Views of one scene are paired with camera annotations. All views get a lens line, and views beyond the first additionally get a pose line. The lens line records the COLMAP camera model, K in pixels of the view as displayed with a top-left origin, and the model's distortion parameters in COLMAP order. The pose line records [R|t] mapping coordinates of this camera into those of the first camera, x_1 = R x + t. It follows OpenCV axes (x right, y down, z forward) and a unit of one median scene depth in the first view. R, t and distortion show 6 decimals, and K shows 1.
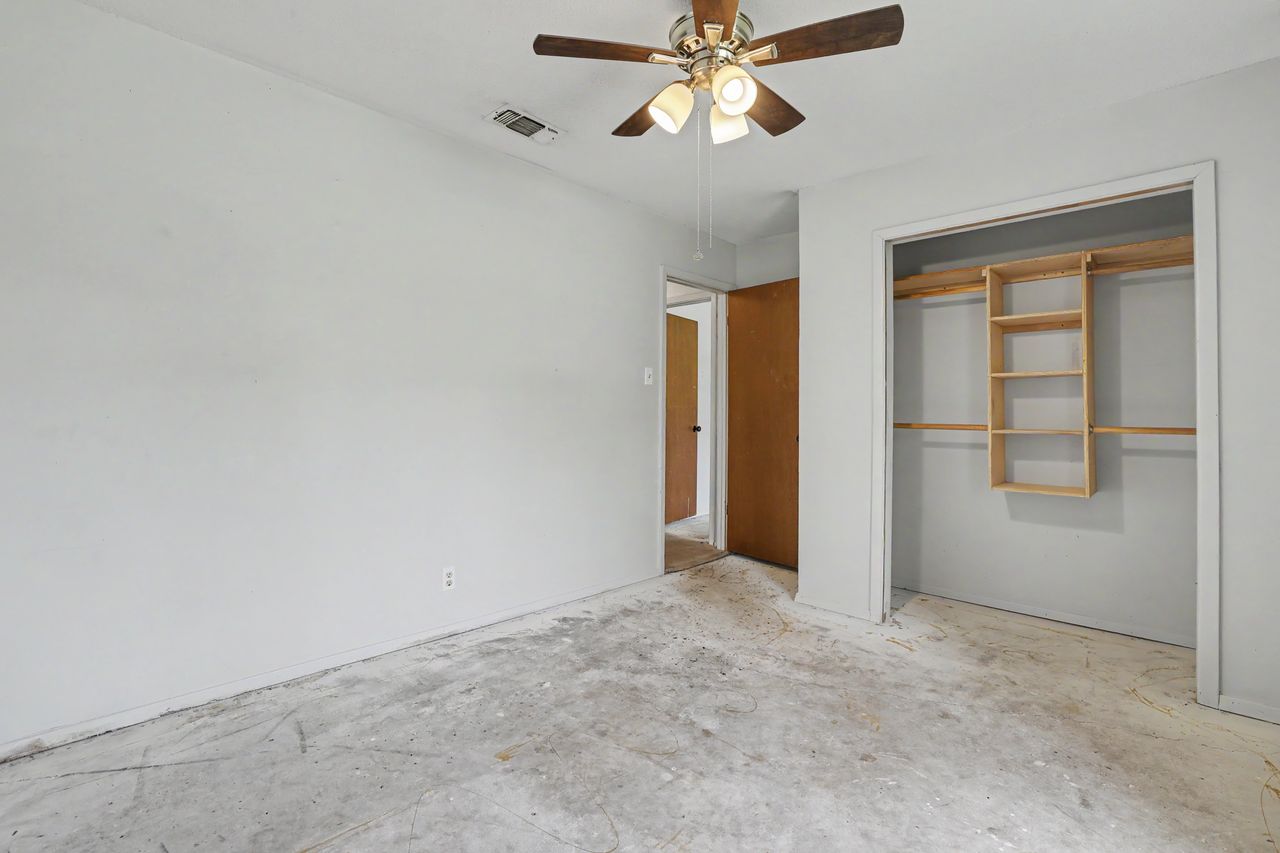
lens RADIAL K [[588.4, 0, 626.4], [0, 588.4, 401.8], [0, 0, 1]] dist [-0.021045, 0.005436]
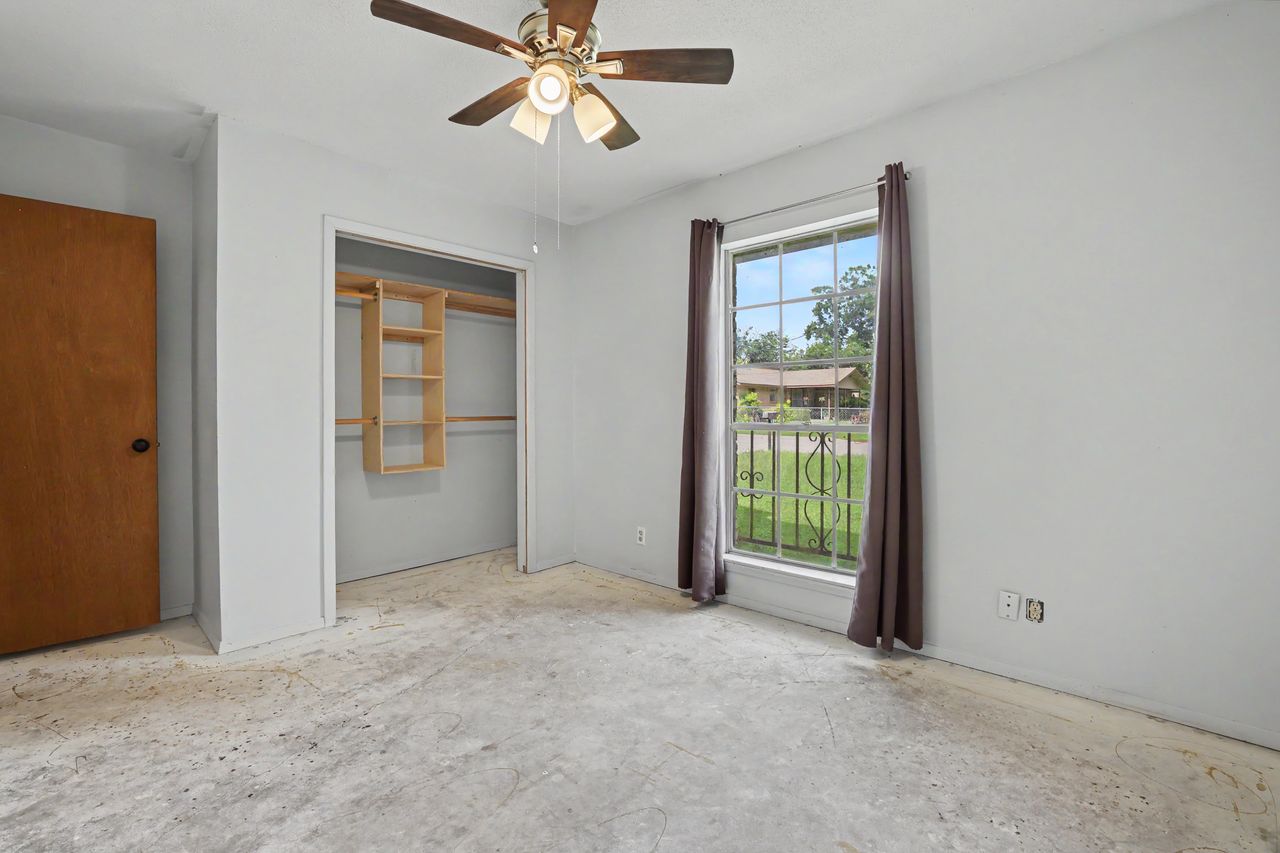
lens RADIAL K [[570.5, 0, 641.6], [0, 570.5, 418.5], [0, 0, 1]] dist [-0.014822, 0.004929]
pose [[-0.066232, -0.019855, 0.997607, -0.701103], [-0.017755, 0.999667, 0.018718, 0.014224], [-0.997646, -0.016473, -0.066563, 0.742628]]
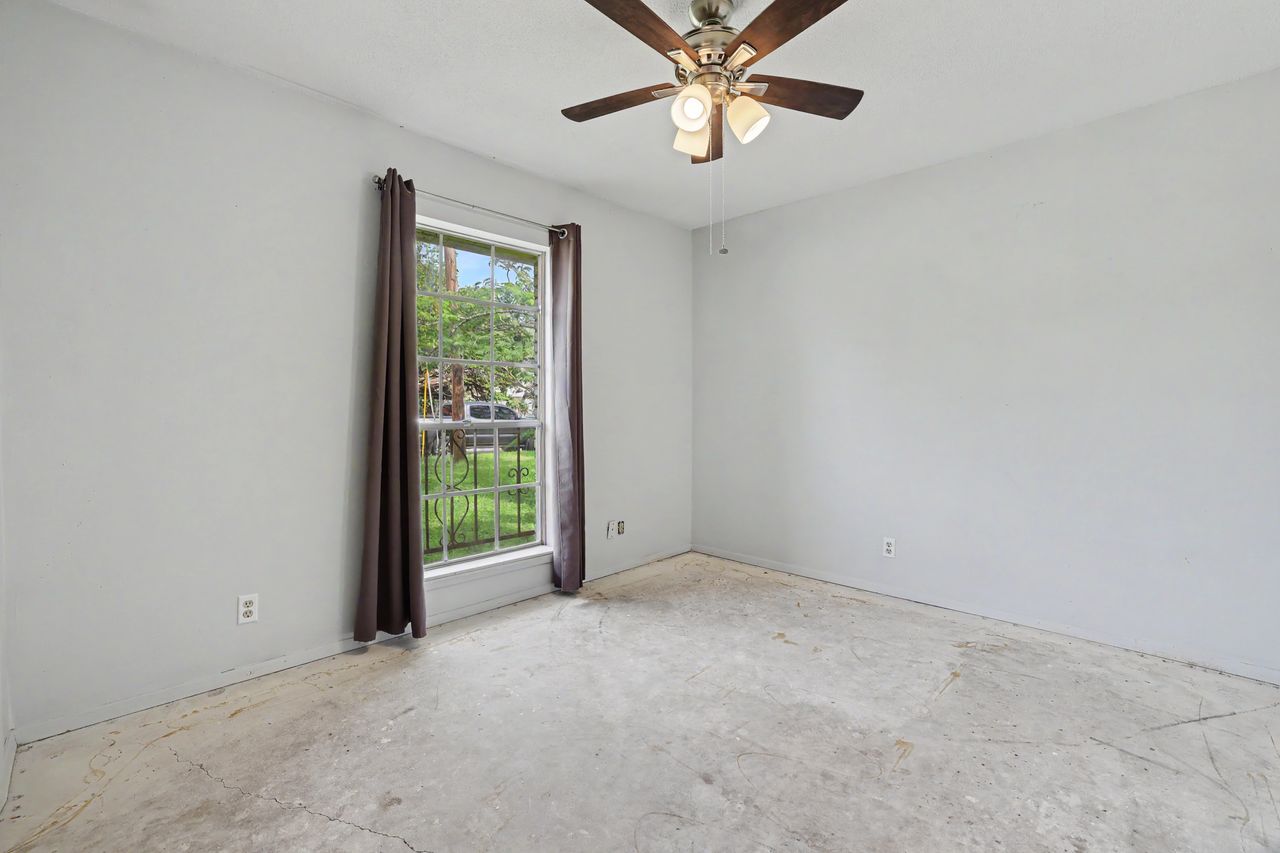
lens RADIAL K [[527.2, 0, 671.8], [0, 527.2, 424.4], [0, 0, 1]] dist [-0.008506, 0.001227]
pose [[-0.997554, -0.013576, -0.068565, 0.224384], [-0.013797, 0.999901, 0.002753, 0.041904], [0.068521, 0.003692, -0.997643, 1.586725]]
